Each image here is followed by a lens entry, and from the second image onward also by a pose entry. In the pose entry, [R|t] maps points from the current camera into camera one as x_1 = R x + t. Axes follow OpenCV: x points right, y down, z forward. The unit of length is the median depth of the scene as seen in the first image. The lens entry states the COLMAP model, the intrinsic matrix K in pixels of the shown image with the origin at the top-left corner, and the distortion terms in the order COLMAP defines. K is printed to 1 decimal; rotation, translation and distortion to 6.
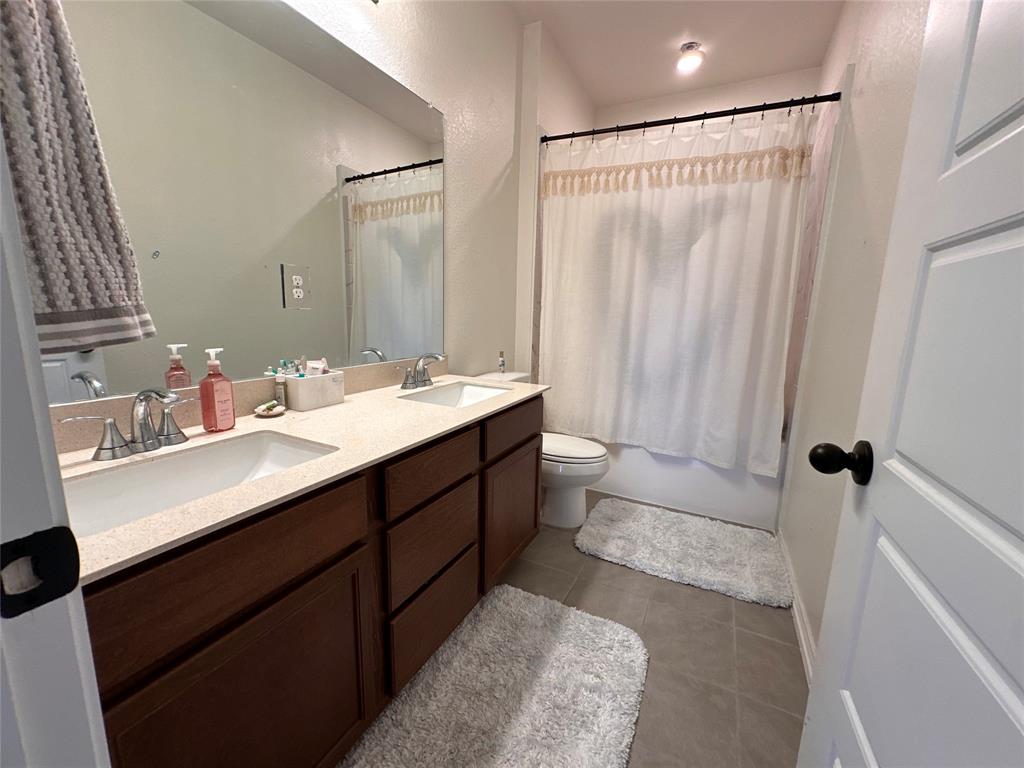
lens RADIAL K [[409.3, 0, 508.1], [0, 409.3, 382.6], [0, 0, 1]] dist [-0.005476, 0.001590]
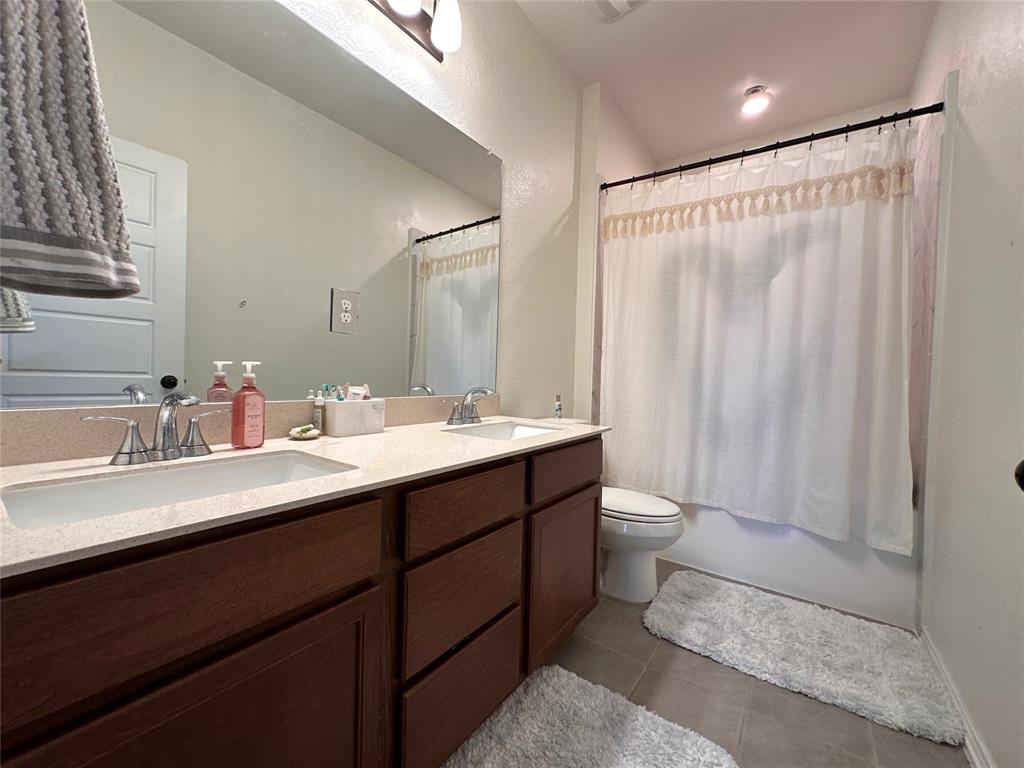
lens RADIAL K [[409.3, 0, 509.7], [0, 409.3, 382.9], [0, 0, 1]] dist [-0.005476, 0.001590]
pose [[0.988382, 0.006440, -0.151856, 0.019887], [-0.030394, 0.987297, -0.155953, 0.056512], [0.148923, 0.158756, 0.976022, 0.084226]]
